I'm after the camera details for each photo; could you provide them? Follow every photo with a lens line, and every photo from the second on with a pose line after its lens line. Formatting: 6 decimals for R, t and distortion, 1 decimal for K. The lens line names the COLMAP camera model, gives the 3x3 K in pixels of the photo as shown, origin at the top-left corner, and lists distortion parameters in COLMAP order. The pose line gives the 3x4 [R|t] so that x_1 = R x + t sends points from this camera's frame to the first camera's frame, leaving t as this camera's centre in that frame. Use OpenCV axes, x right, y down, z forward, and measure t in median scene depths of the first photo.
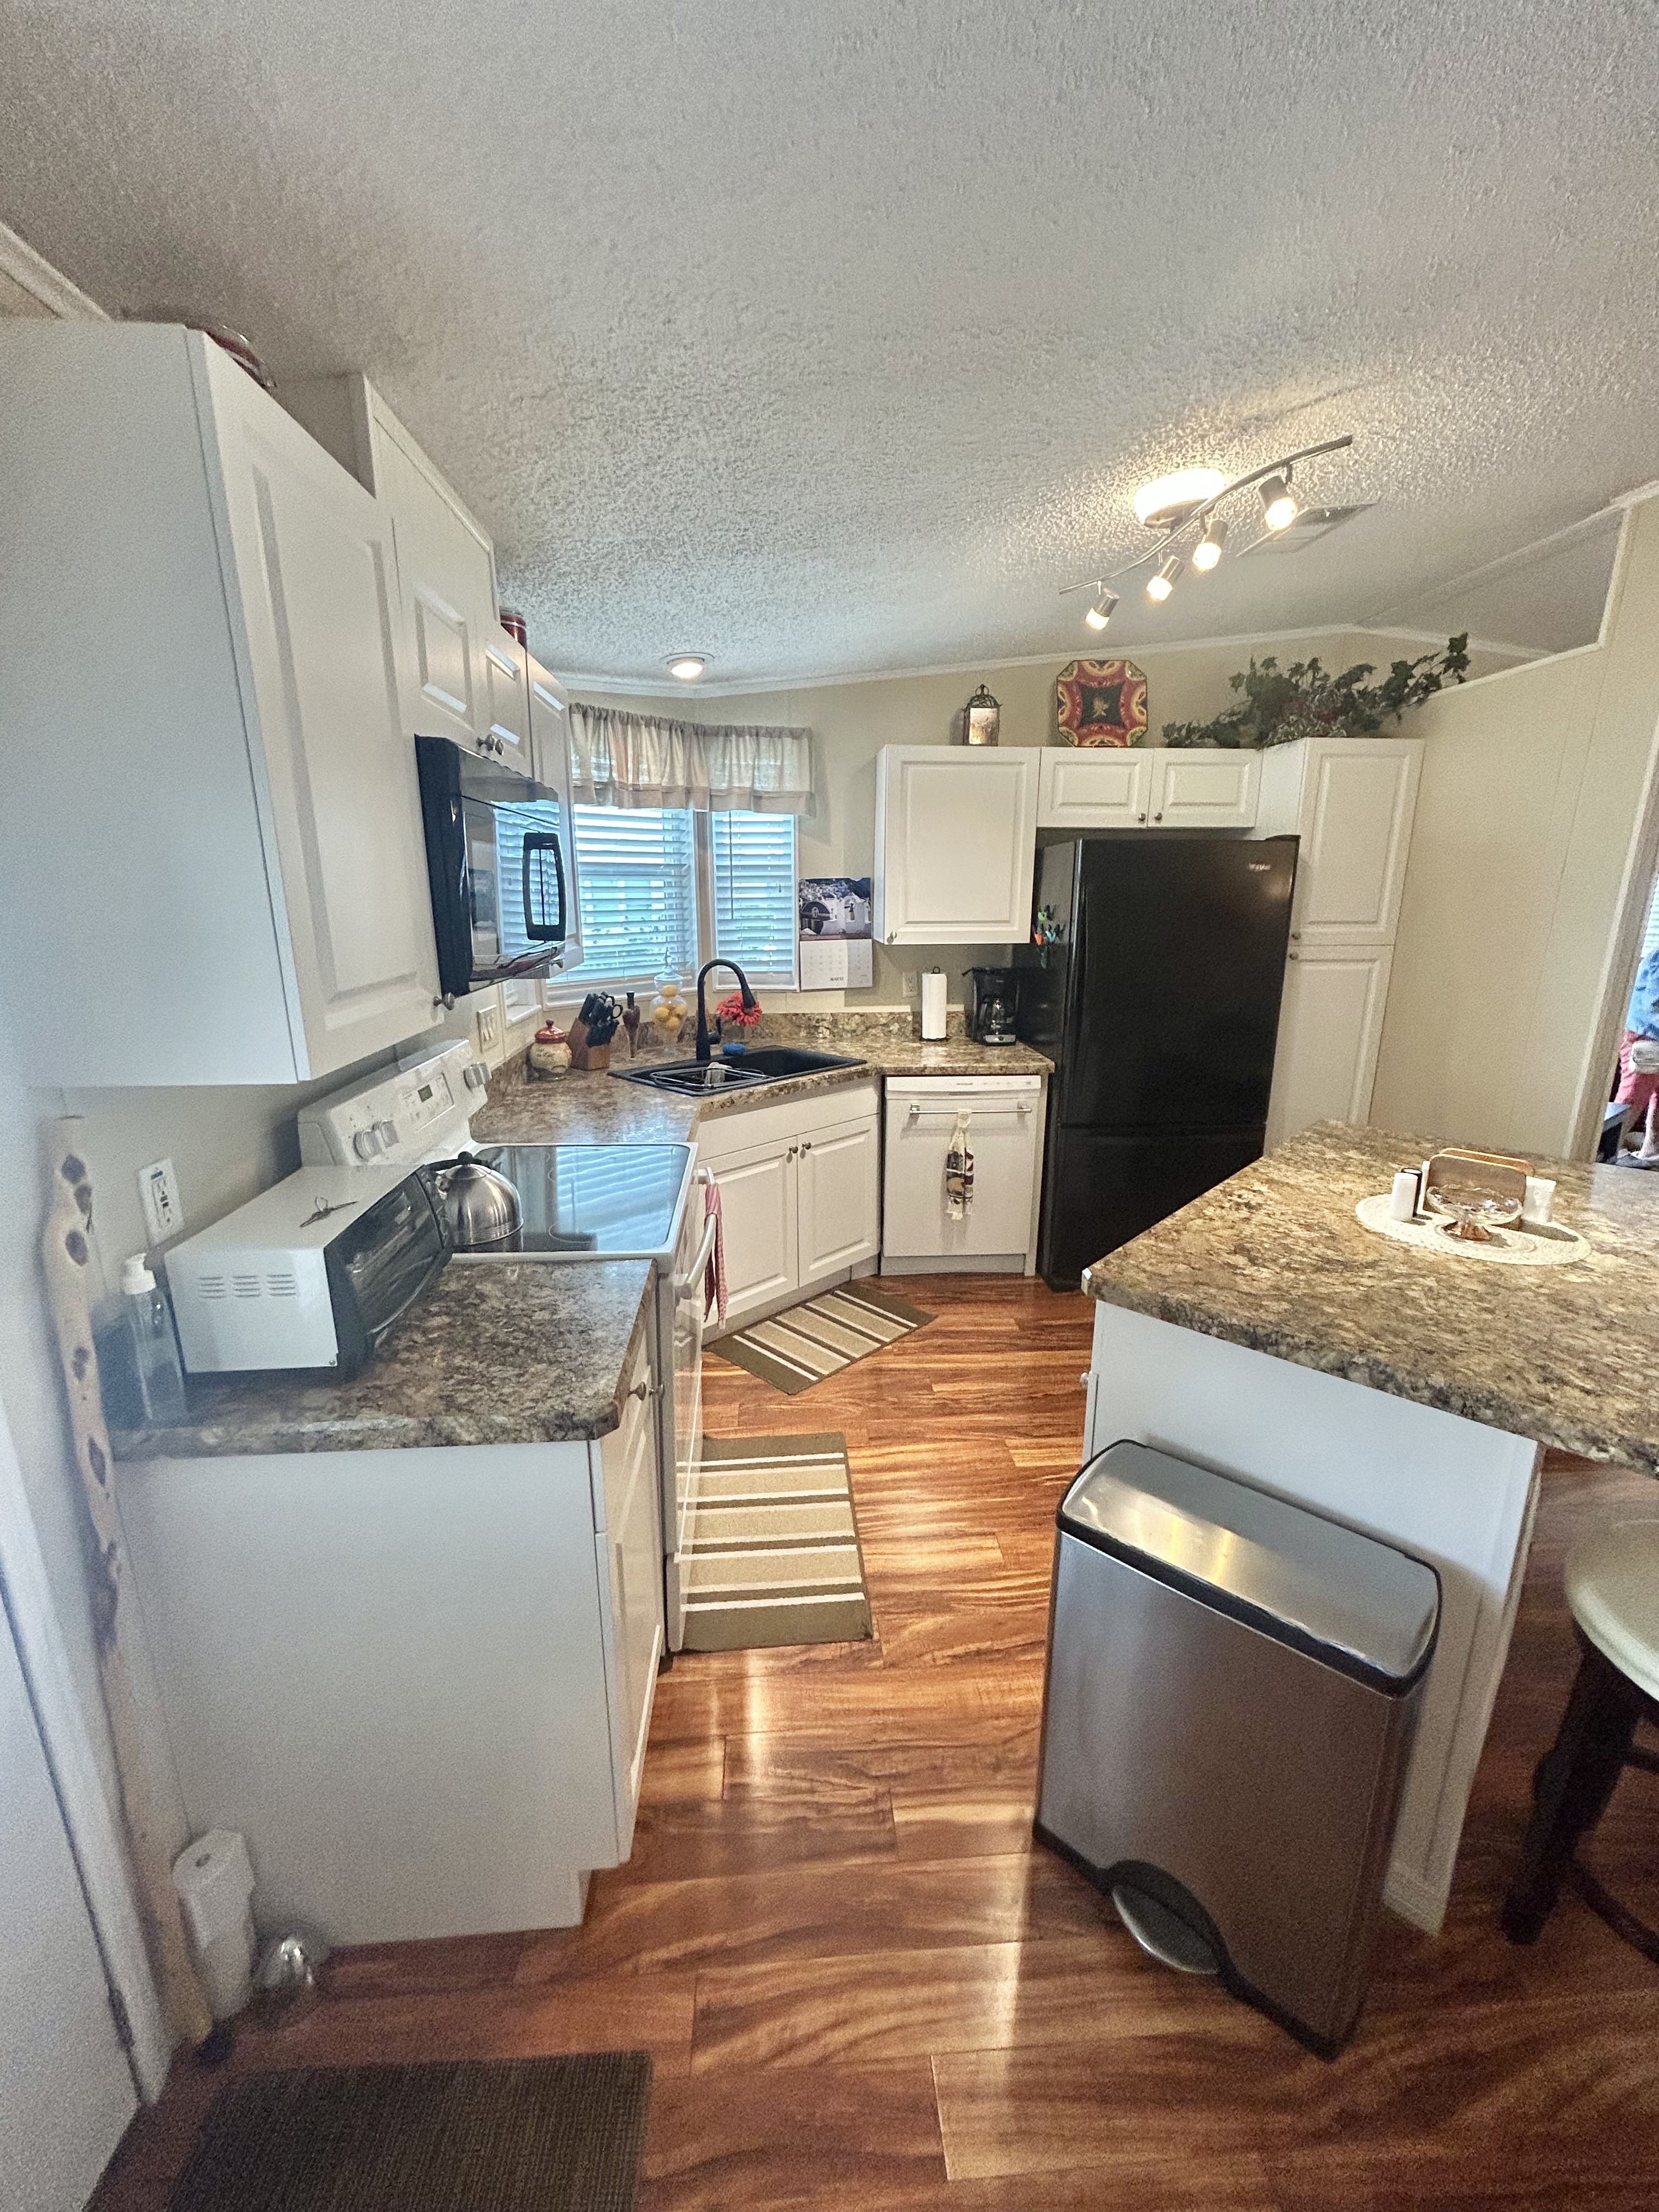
lens RADIAL K [[895.1, 0, 830.3], [0, 895.1, 1106.6], [0, 0, 1]] dist [-0.000154, 0.000107]
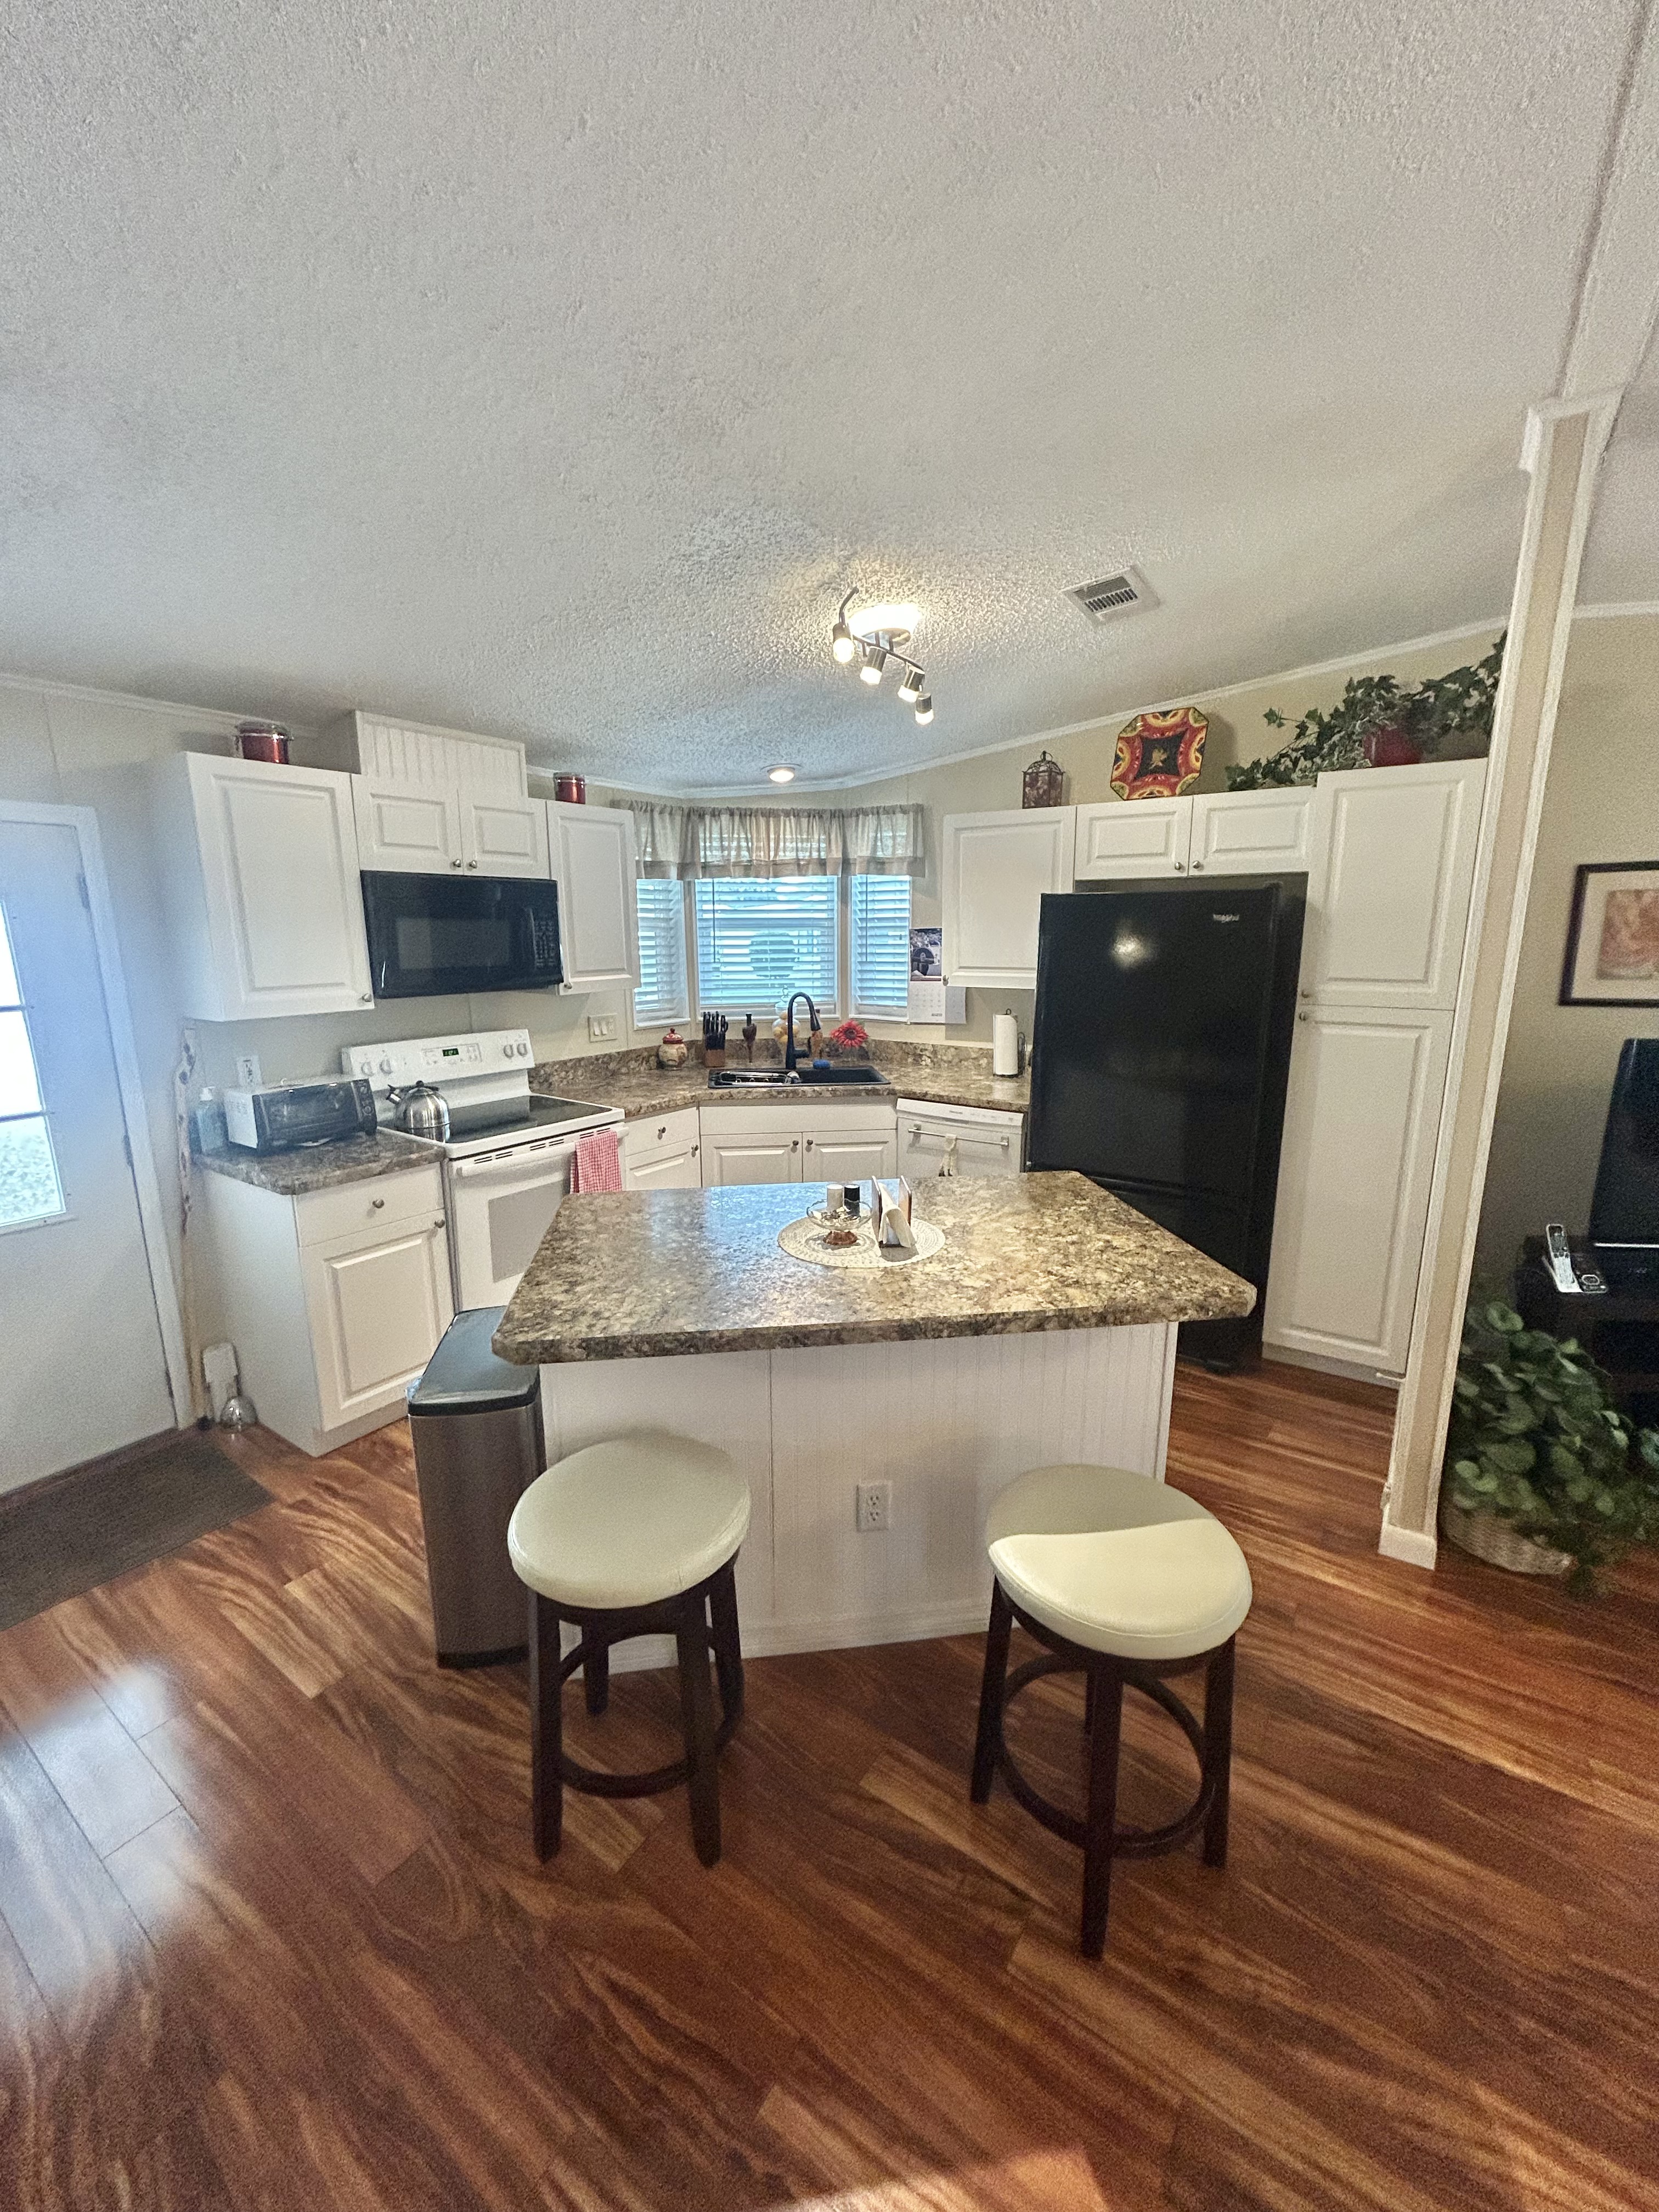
lens RADIAL K [[895.1, 0, 832.0], [0, 895.1, 1109.4], [0, 0, 1]] dist [-0.000154, 0.000107]
pose [[0.777763, 0.123120, -0.616381, 0.689225], [-0.146578, 0.989119, 0.012618, -0.019575], [0.611228, 0.080534, 0.787347, 0.026607]]
